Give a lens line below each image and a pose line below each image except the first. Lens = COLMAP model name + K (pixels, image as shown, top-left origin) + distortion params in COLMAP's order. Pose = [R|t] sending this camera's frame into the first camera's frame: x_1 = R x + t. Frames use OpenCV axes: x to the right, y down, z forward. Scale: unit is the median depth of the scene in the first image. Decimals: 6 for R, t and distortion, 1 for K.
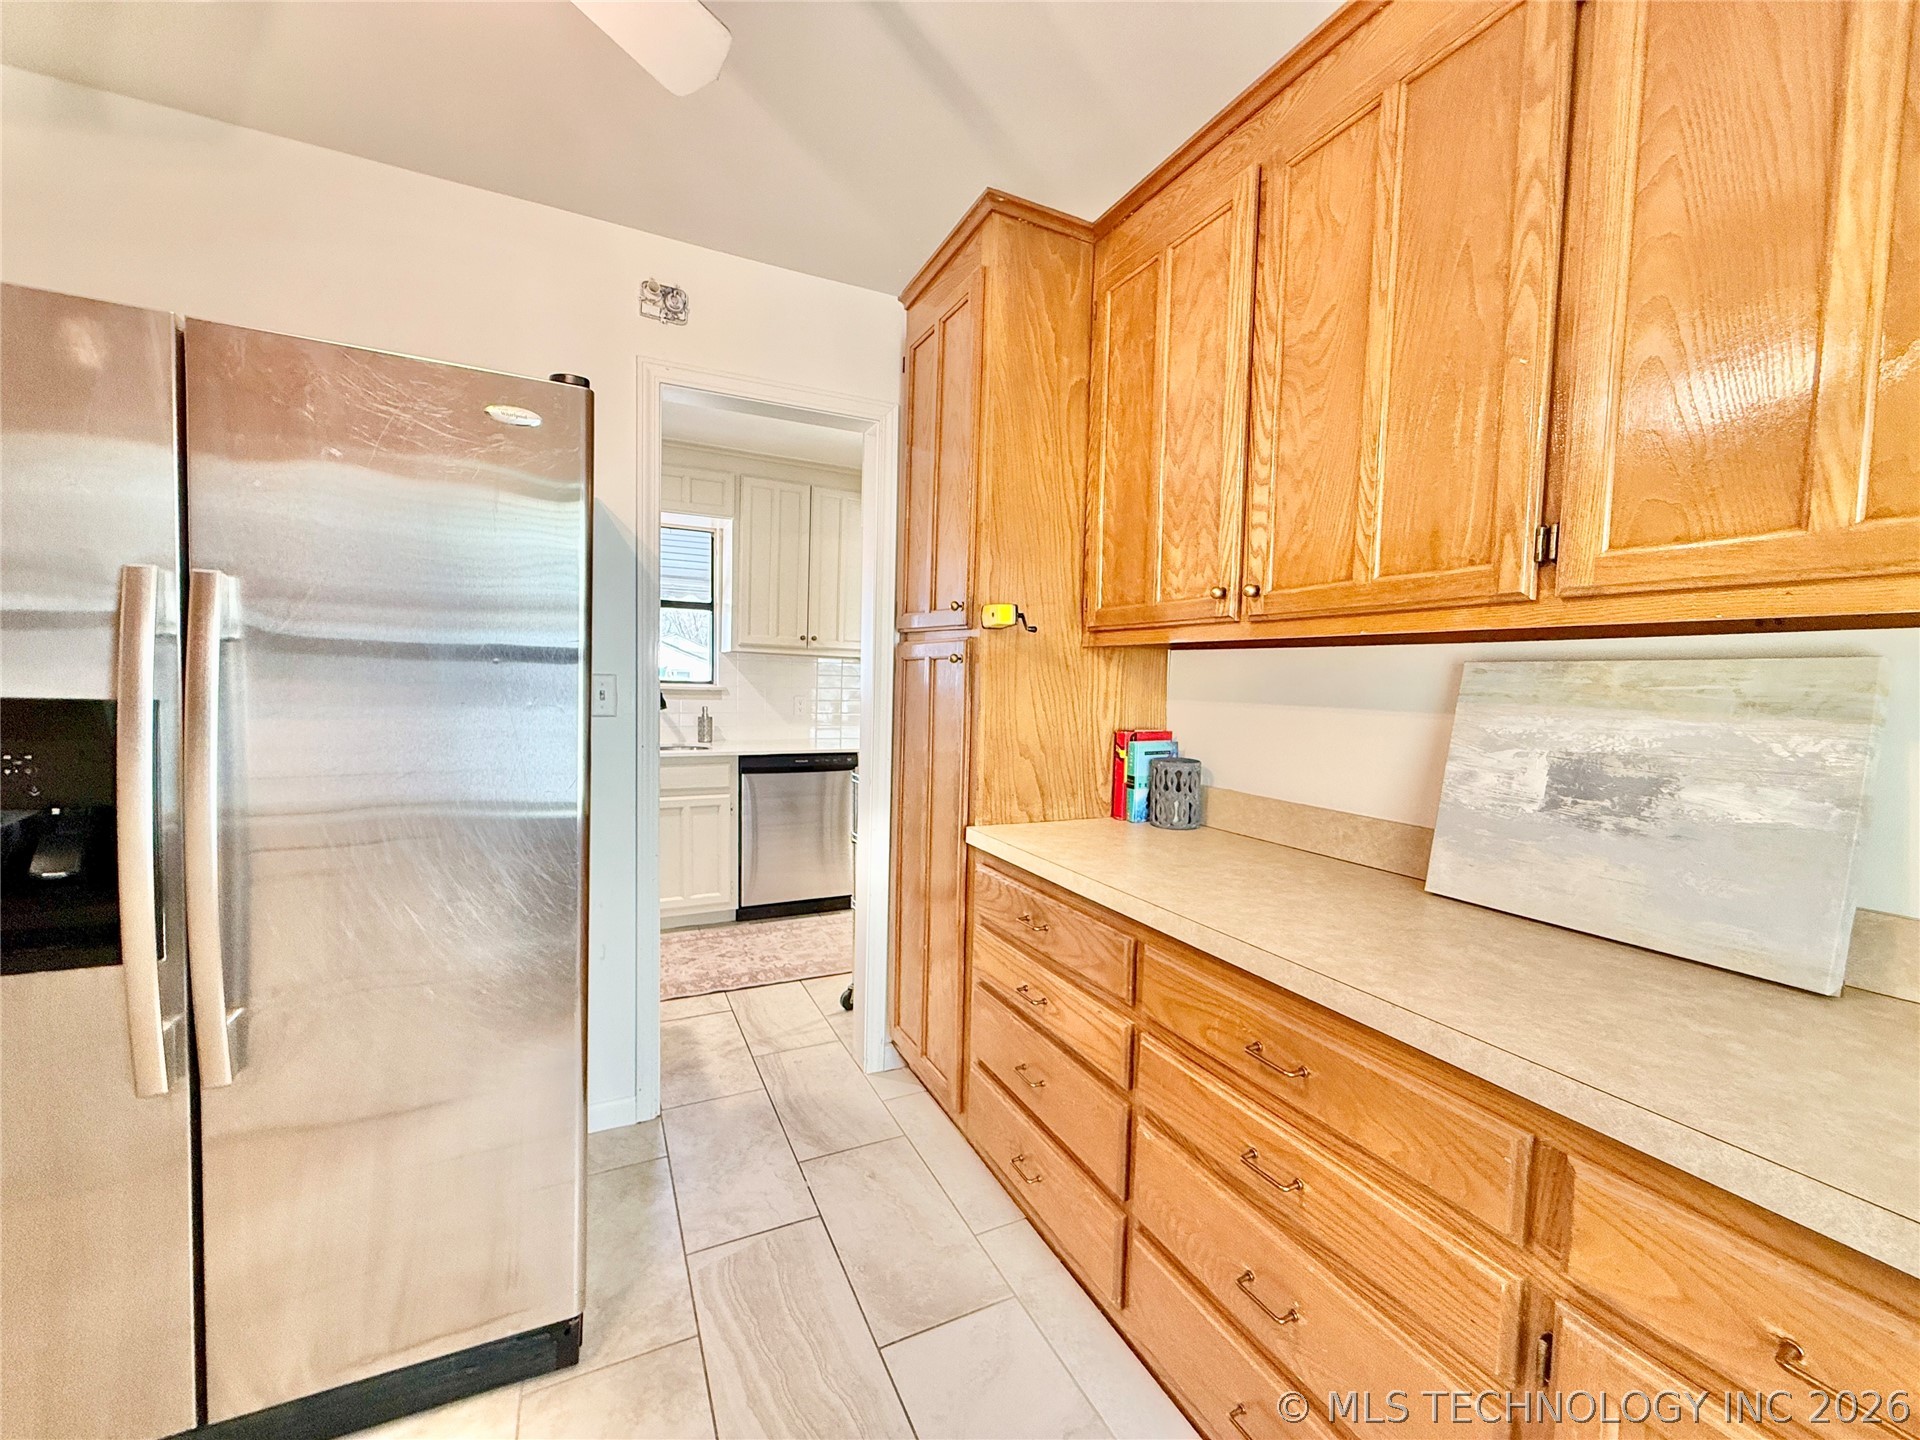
lens RADIAL K [[761.6, 0, 960.0], [0, 761.6, 719.7], [0, 0, 1]] dist [0.000431, -0.000507]
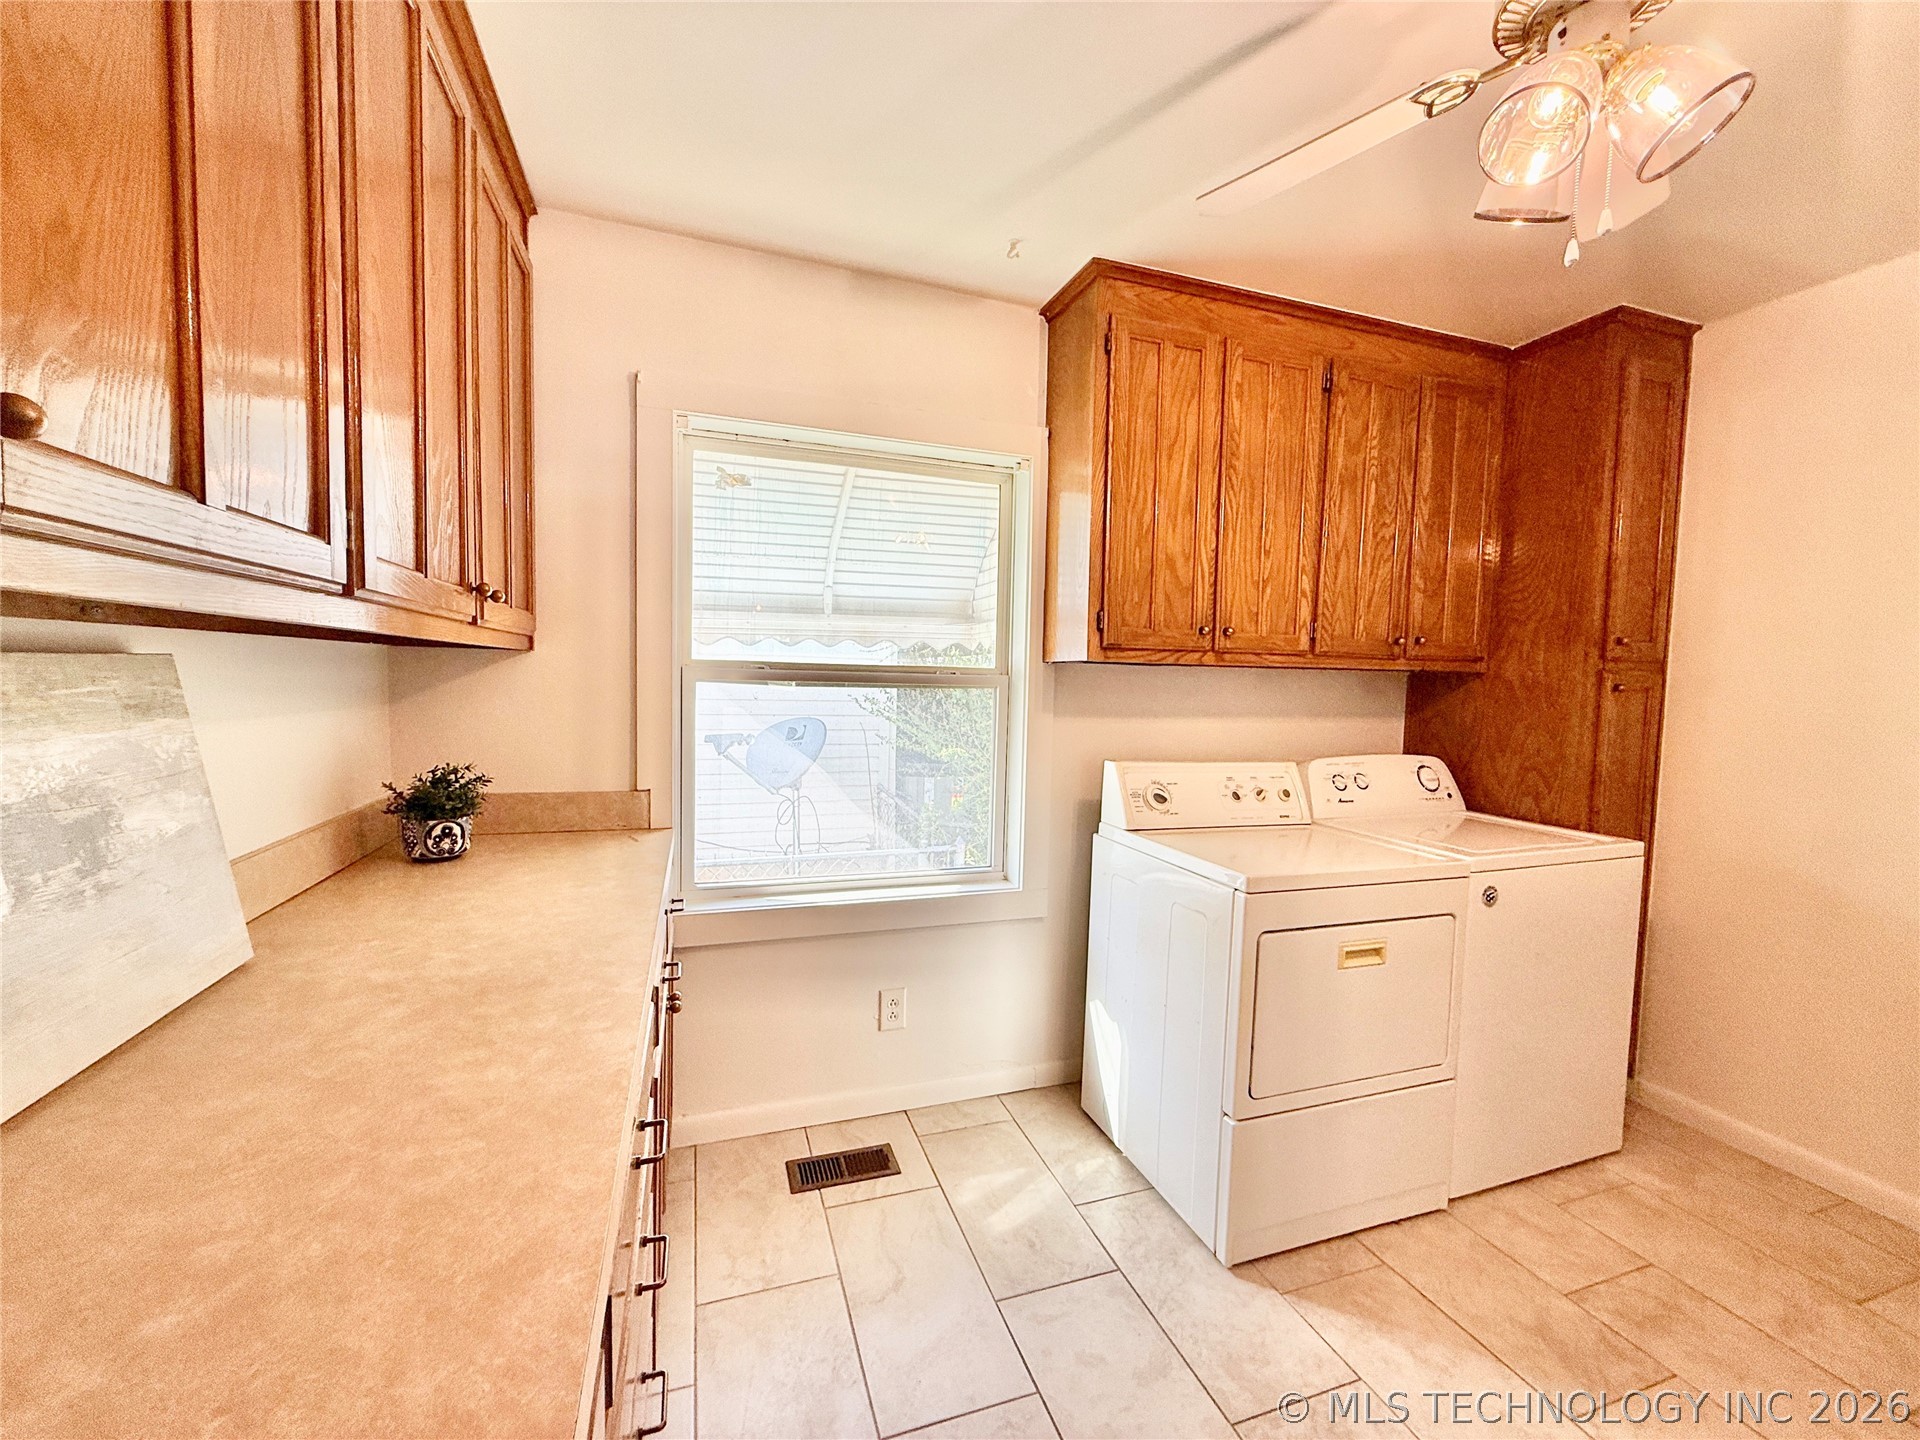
lens RADIAL K [[761.6, 0, 954.1], [0, 761.6, 712.0], [0, 0, 1]] dist [0.000431, -0.000507]
pose [[-0.990248, -0.054399, 0.128254, -0.016284], [-0.040950, 0.993601, 0.105261, -0.138458], [-0.133159, 0.098982, -0.986140, 1.655669]]
